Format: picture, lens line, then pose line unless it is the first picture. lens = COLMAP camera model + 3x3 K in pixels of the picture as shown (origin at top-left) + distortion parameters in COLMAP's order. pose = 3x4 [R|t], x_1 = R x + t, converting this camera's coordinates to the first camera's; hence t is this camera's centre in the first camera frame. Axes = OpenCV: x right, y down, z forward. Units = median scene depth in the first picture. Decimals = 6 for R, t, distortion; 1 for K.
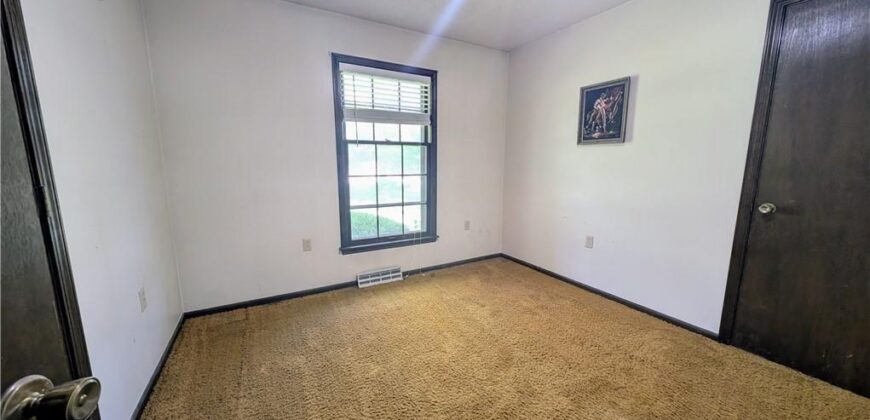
lens RADIAL K [[309.0, 0, 435.0], [0, 309.0, 210.0], [0, 0, 1]] dist [-0.000326, -0.000018]
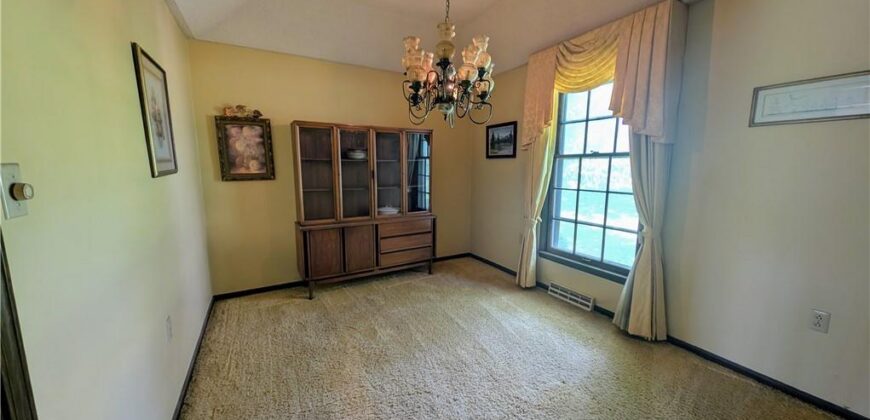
lens RADIAL K [[309.0, 0, 435.0], [0, 309.0, 210.0], [0, 0, 1]] dist [-0.000326, -0.000018]
pose [[0.009611, 0.140611, -0.990018, 0.733699], [-0.157390, 0.977936, 0.137367, -0.108538], [0.987490, 0.154499, 0.031529, 0.522039]]
